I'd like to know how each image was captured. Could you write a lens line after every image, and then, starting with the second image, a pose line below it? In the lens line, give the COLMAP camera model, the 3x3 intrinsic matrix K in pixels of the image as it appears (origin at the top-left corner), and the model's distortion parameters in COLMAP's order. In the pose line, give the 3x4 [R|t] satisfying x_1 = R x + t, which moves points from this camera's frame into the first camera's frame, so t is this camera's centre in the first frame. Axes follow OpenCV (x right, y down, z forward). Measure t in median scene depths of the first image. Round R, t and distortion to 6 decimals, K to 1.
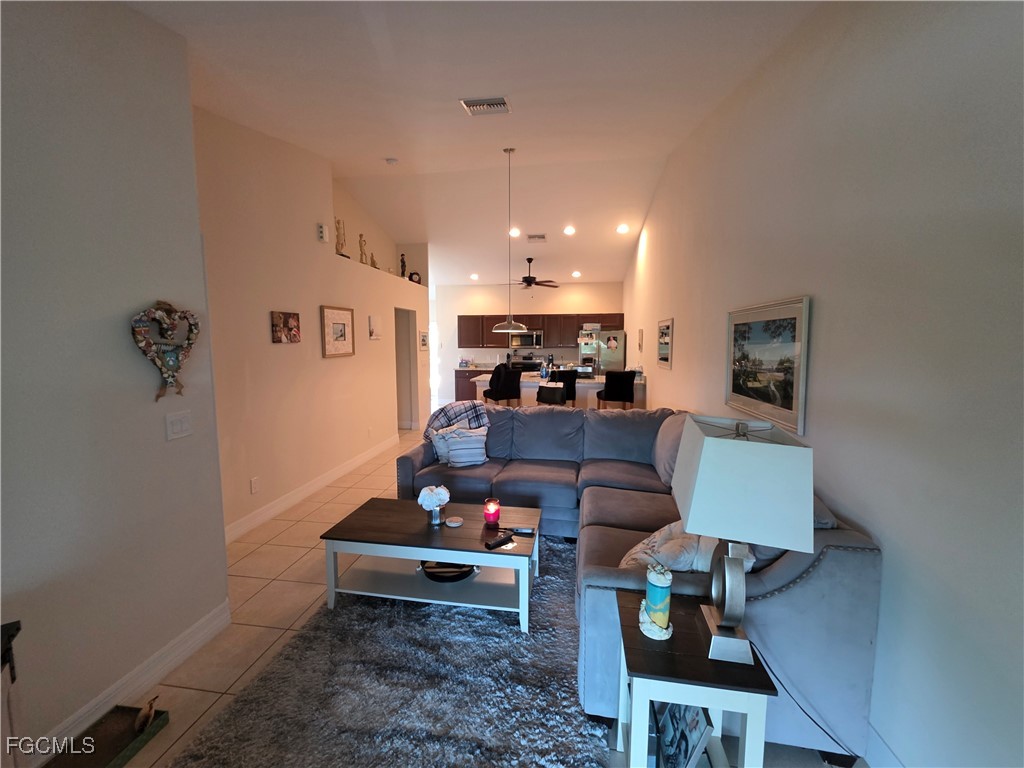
lens RADIAL K [[408.6, 0, 508.3], [0, 408.6, 377.0], [0, 0, 1]] dist [0.002853, -0.000060]
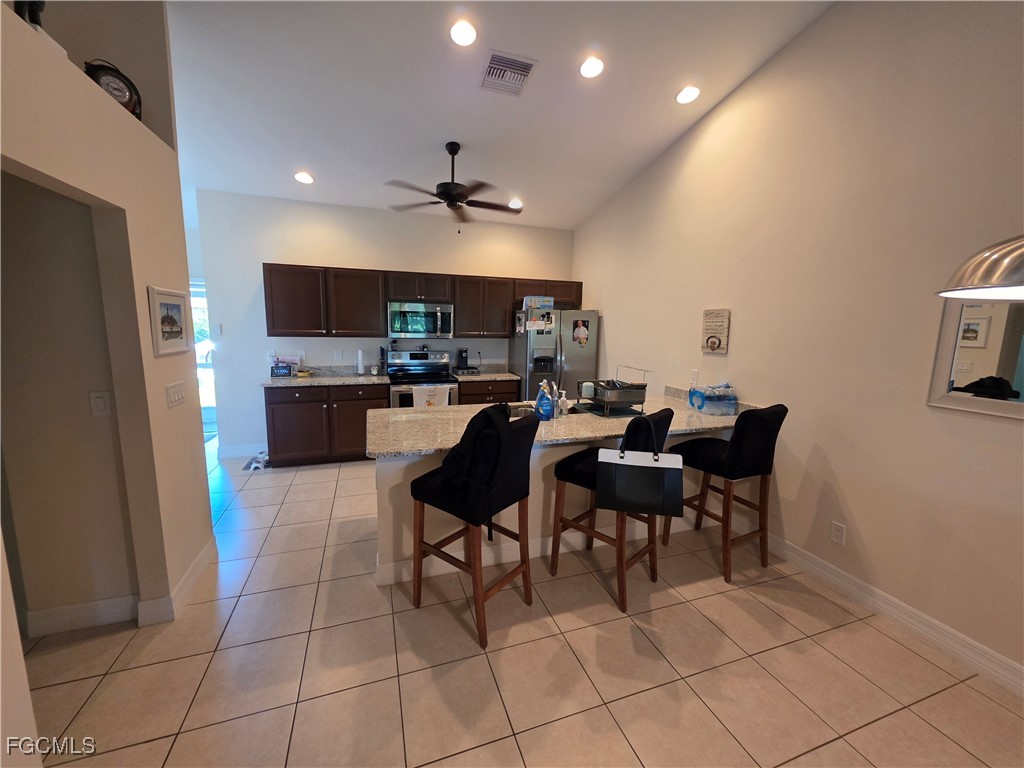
lens RADIAL K [[406.5, 0, 510.5], [0, 406.5, 379.8], [0, 0, 1]] dist [0.002705, -0.000517]
pose [[0.884303, -0.045822, 0.464659, -0.153088], [0.018207, 0.997800, 0.063747, -0.074287], [-0.466558, -0.047911, 0.883192, 0.748792]]
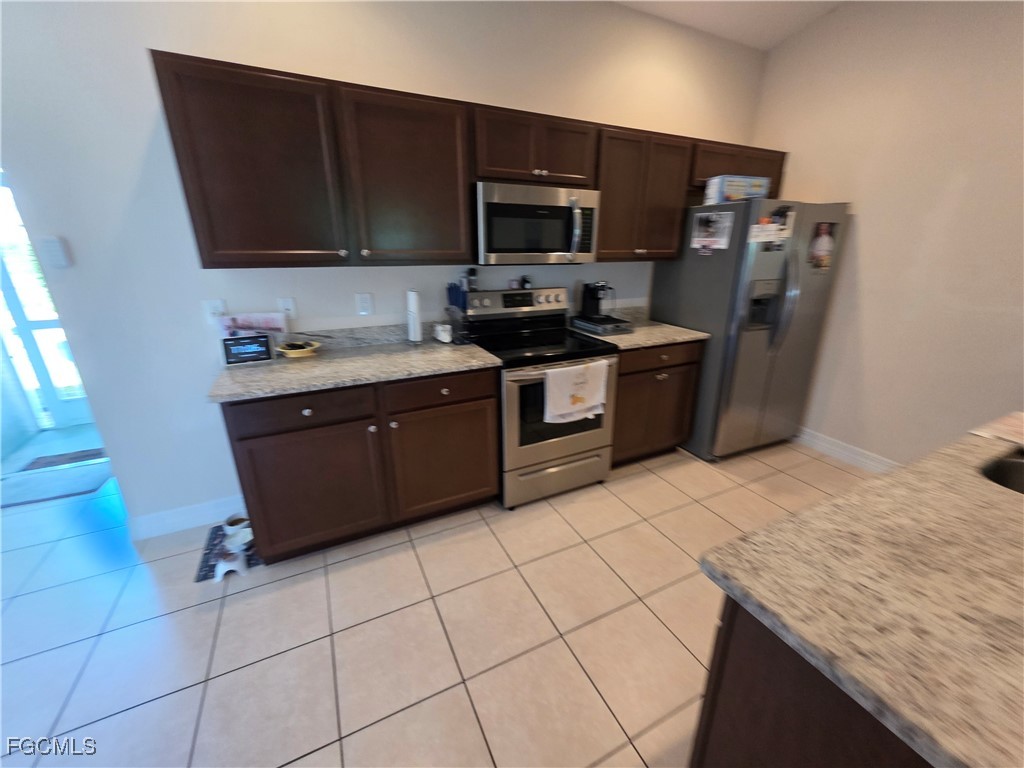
lens RADIAL K [[408.8, 0, 515.1], [0, 408.8, 381.7], [0, 0, 1]] dist [0.002443, 0.000287]
pose [[0.814080, -0.182517, 0.551326, -0.189637], [0.042439, 0.965490, 0.256960, -0.100994], [-0.579199, -0.185788, 0.793732, 1.222914]]
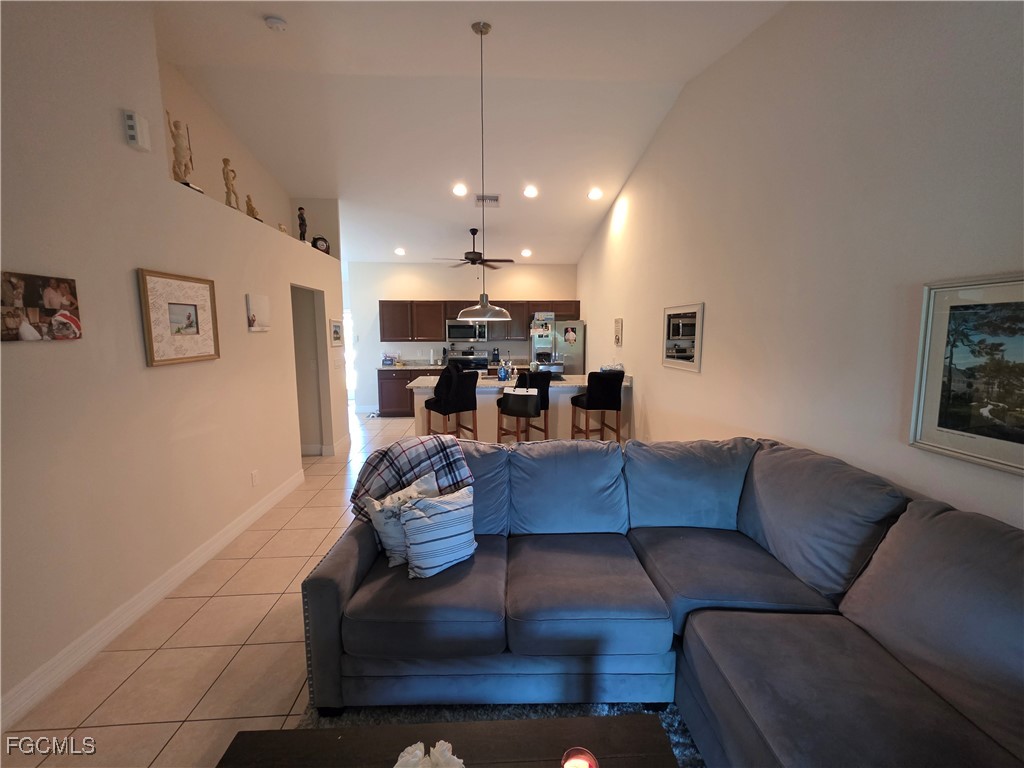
lens RADIAL K [[408.6, 0, 508.3], [0, 408.6, 377.0], [0, 0, 1]] dist [0.002853, -0.000060]
pose [[0.978228, -0.024761, 0.206052, -0.071463], [0.020119, 0.999495, 0.024592, -0.026826], [-0.206557, -0.019911, 0.978232, 0.268937]]
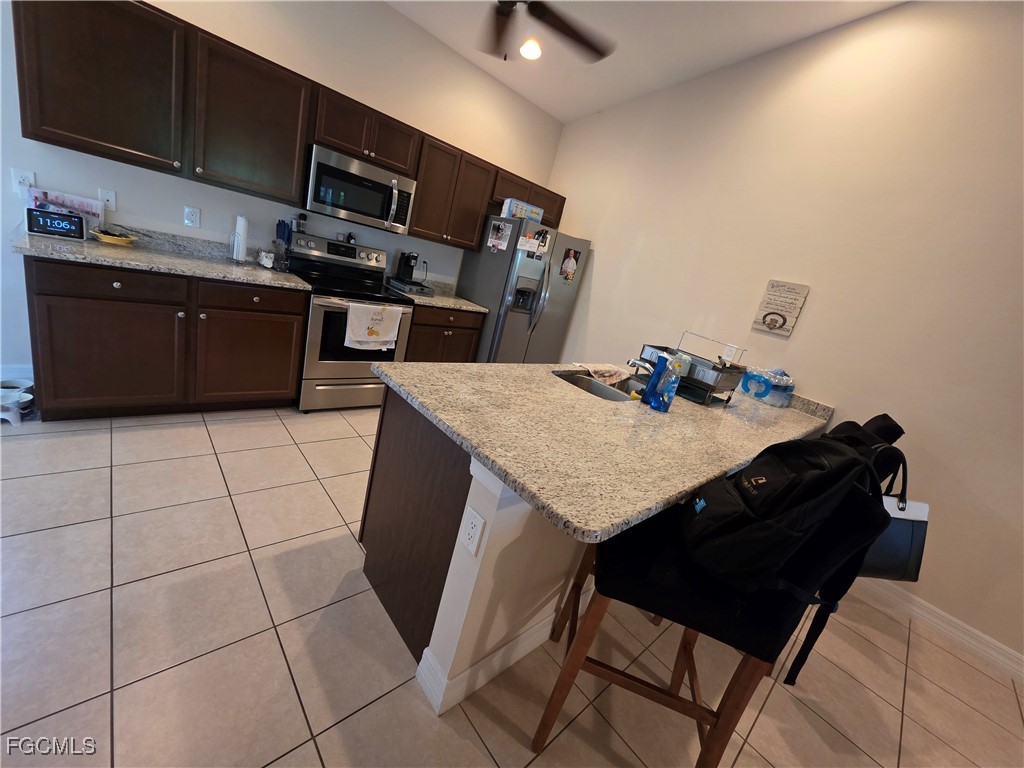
lens RADIAL K [[408.6, 0, 508.3], [0, 408.6, 377.0], [0, 0, 1]] dist [0.002853, -0.000060]
pose [[0.613028, -0.069245, 0.787021, -0.228704], [-0.178905, 0.958109, 0.223651, -0.072351], [-0.769538, -0.277906, 0.574960, 1.062190]]
